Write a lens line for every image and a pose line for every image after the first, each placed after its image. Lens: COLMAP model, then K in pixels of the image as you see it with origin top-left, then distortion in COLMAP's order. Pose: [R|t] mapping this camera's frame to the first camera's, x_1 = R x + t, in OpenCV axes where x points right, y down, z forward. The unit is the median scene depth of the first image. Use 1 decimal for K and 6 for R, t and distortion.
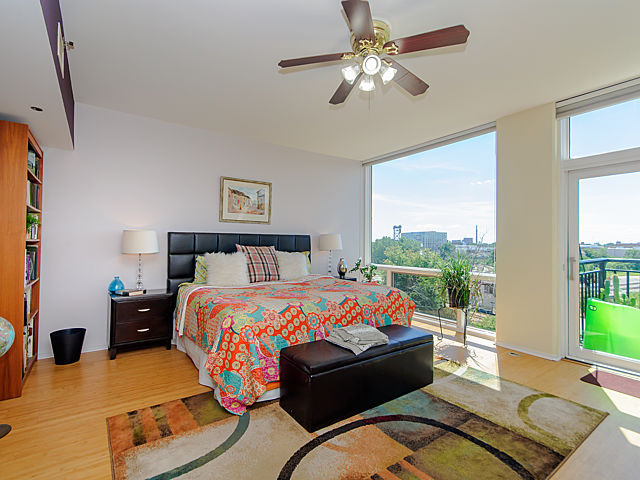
lens RADIAL K [[320.8, 0, 321.0], [0, 320.8, 237.7], [0, 0, 1]] dist [0.008943, -0.000958]
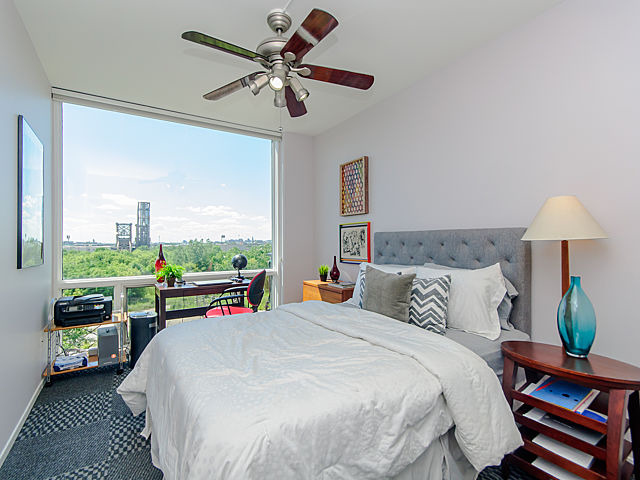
lens RADIAL K [[320.8, 0, 320.7], [0, 320.8, 243.9], [0, 0, 1]] dist [0.008943, -0.000958]
pose [[0.014143, -0.011126, 0.999838, -0.537883], [-0.014709, 0.999828, 0.011334, 0.006008], [-0.999792, -0.014867, 0.013977, 0.793616]]
